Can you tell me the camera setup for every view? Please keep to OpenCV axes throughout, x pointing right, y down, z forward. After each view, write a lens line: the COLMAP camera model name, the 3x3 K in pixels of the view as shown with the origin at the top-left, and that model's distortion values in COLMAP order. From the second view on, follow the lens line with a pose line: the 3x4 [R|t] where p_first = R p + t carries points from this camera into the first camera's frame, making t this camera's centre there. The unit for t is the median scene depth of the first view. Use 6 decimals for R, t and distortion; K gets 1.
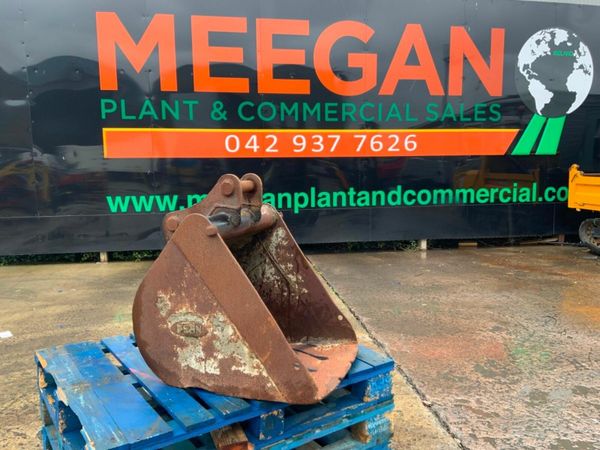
lens RADIAL K [[496.1, 0, 300.7], [0, 496.1, 227.7], [0, 0, 1]] dist [0.113675, -0.226217]
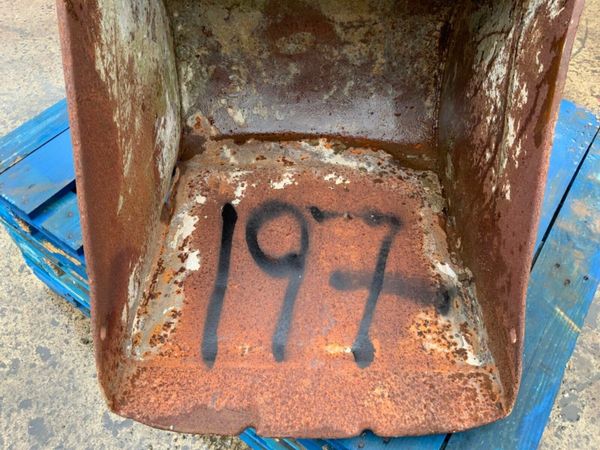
lens RADIAL K [[496.1, 0, 300.7], [0, 496.1, 227.7], [0, 0, 1]] dist [0.113675, -0.226217]
pose [[0.335285, 0.757582, -0.560048, 0.153658], [-0.139344, 0.627796, 0.765804, -0.078886], [0.931755, -0.178724, 0.316055, 0.759530]]
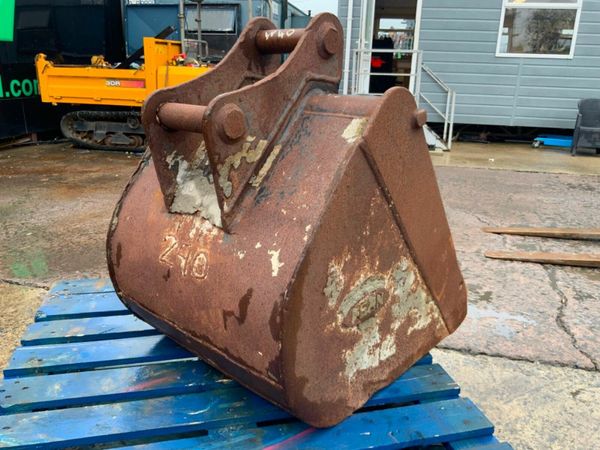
lens RADIAL K [[496.1, 0, 300.7], [0, 496.1, 227.7], [0, 0, 1]] dist [0.113675, -0.226217]
pose [[0.376267, -0.262920, 0.888424, -0.566857], [0.086760, 0.964676, 0.248741, -0.019488], [-0.922440, -0.016514, 0.385786, 0.680304]]
